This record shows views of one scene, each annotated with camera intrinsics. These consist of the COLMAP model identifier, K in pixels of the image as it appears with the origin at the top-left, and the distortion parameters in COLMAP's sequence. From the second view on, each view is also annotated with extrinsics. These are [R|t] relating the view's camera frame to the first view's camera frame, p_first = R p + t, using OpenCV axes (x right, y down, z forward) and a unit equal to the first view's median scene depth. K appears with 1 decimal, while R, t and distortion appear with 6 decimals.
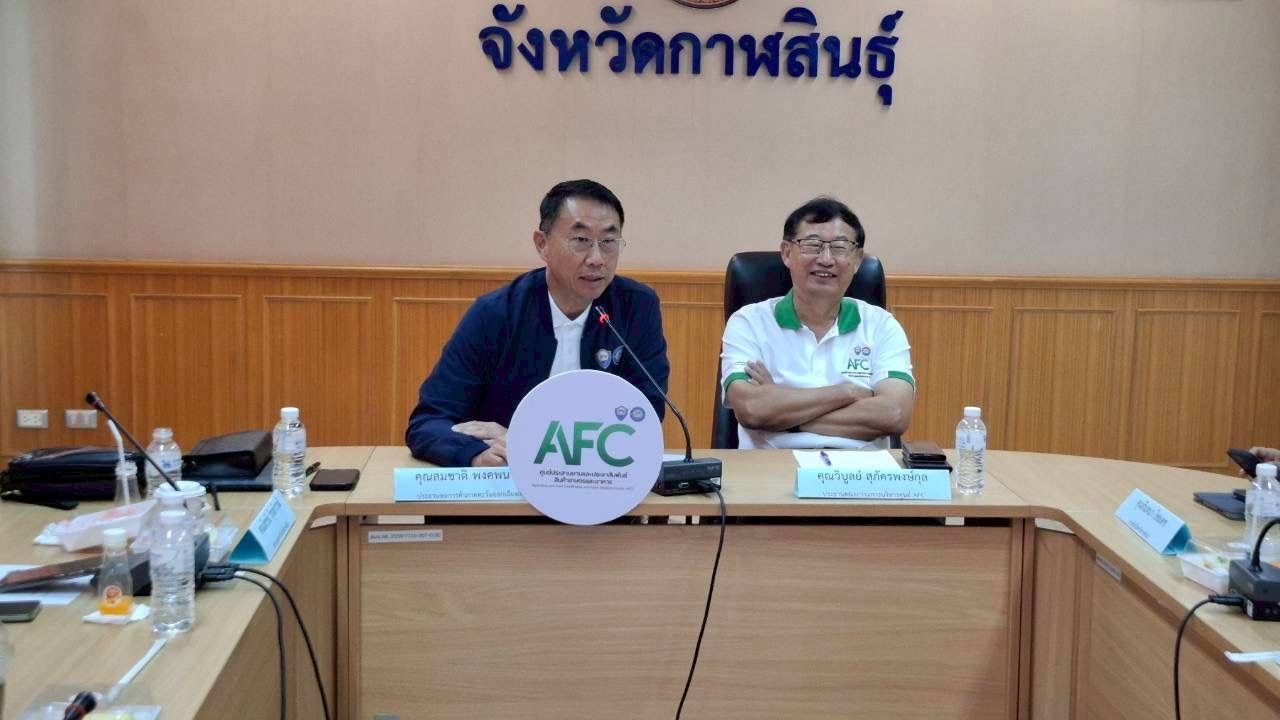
lens RADIAL K [[1807.9, 0, 640.0], [0, 1807.9, 360.0], [0, 0, 1]] dist [0.132564, 0.026198]
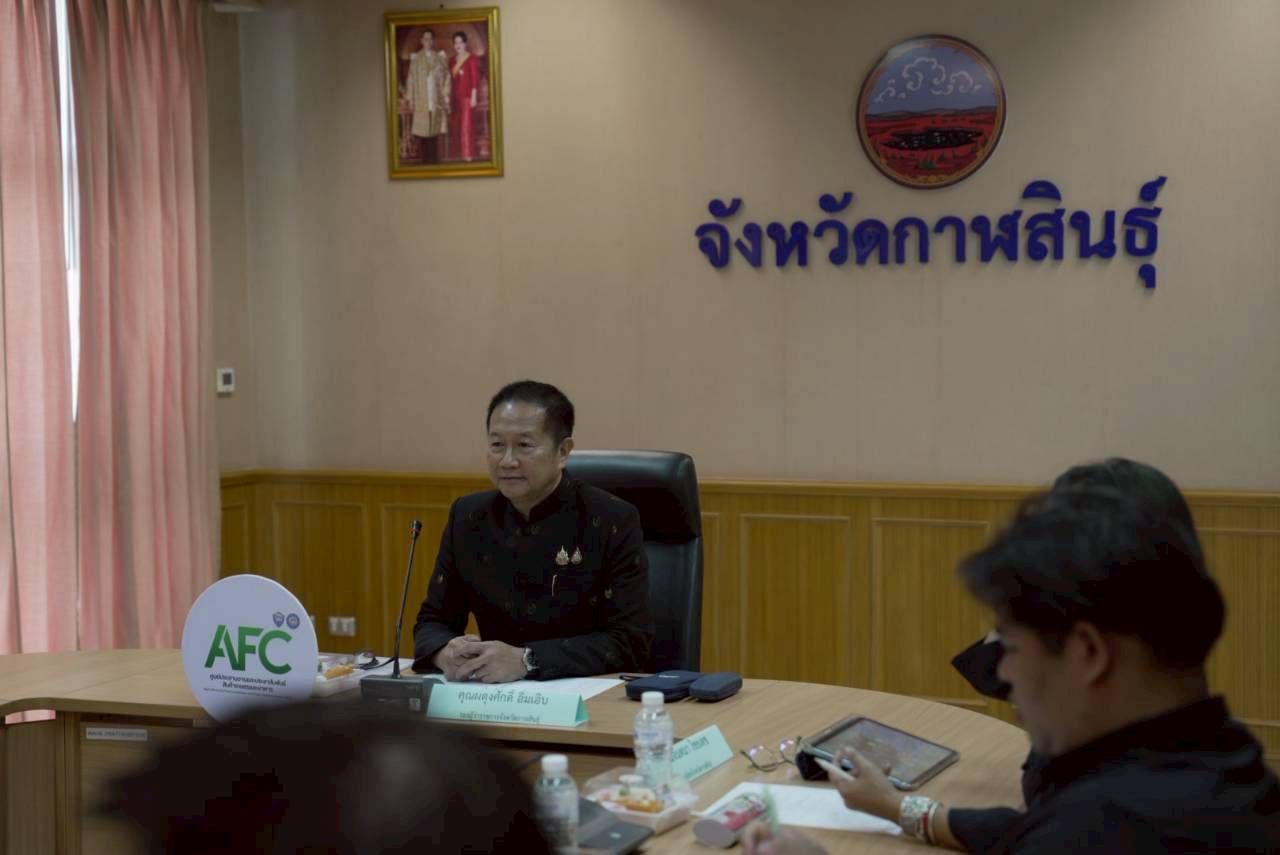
lens RADIAL K [[2103.6, 0, 640.0], [0, 2103.6, 427.5], [0, 0, 1]] dist [0.216090, 0.054281]
pose [[0.882350, -0.006375, -0.470551, 0.397027], [-0.030972, 0.996954, -0.071584, 0.000844], [0.469573, 0.077736, 0.879465, 0.033476]]
